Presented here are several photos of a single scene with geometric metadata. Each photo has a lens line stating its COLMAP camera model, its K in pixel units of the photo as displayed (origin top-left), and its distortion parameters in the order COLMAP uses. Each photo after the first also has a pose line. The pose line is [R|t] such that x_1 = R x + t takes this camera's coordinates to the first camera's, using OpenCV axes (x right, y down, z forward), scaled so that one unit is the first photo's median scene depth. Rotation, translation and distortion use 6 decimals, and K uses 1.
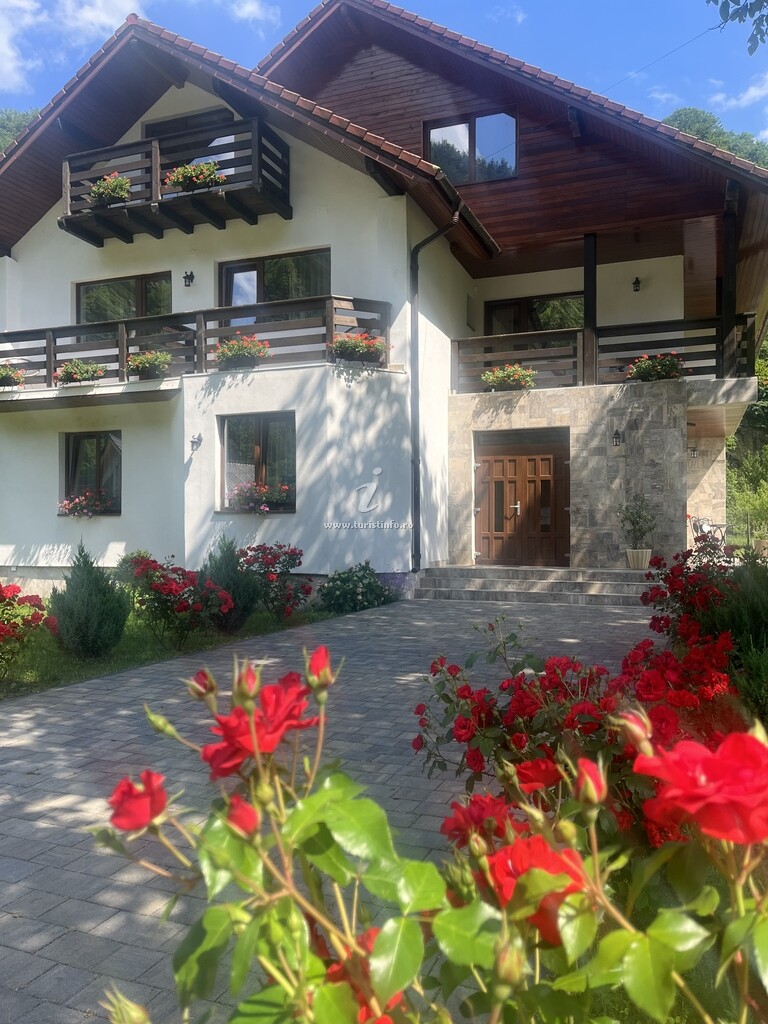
lens RADIAL K [[782.3, 0, 384.9], [0, 782.3, 518.3], [0, 0, 1]] dist [0.048682, -0.025153]
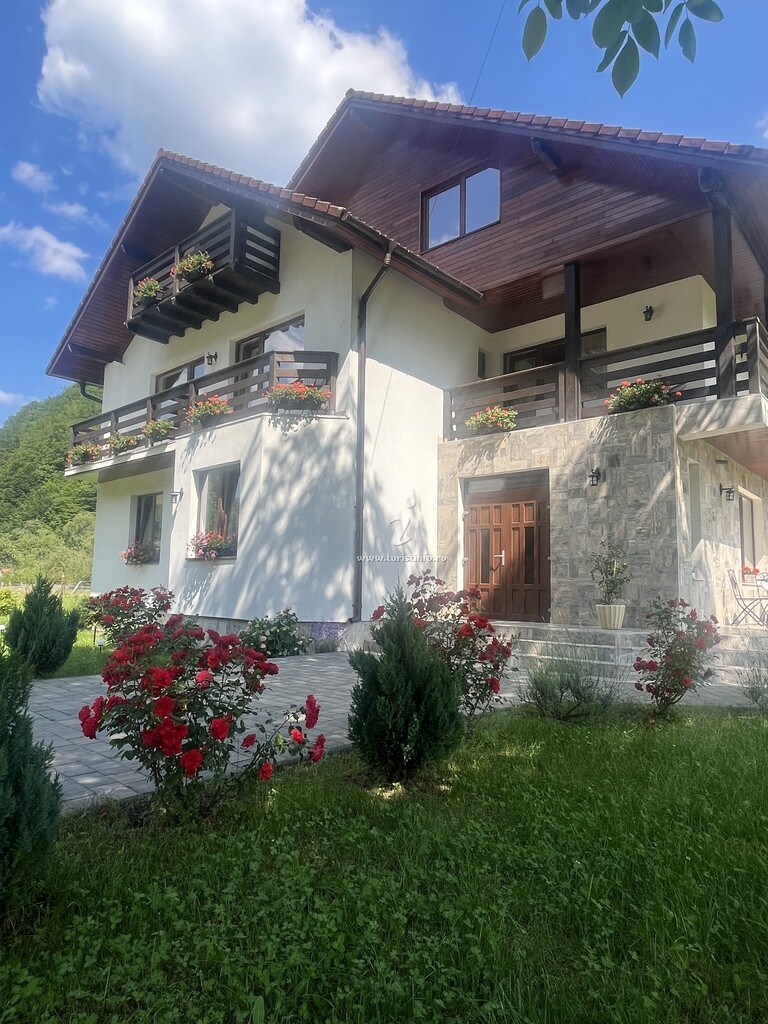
lens RADIAL K [[626.5, 0, 381.5], [0, 626.5, 516.0], [0, 0, 1]] dist [0.004664, 0.001930]
pose [[0.935518, -0.022602, -0.352556, 0.312636], [-0.011767, 0.995404, -0.095039, 0.010682], [0.353084, 0.093059, 0.930952, 0.262669]]
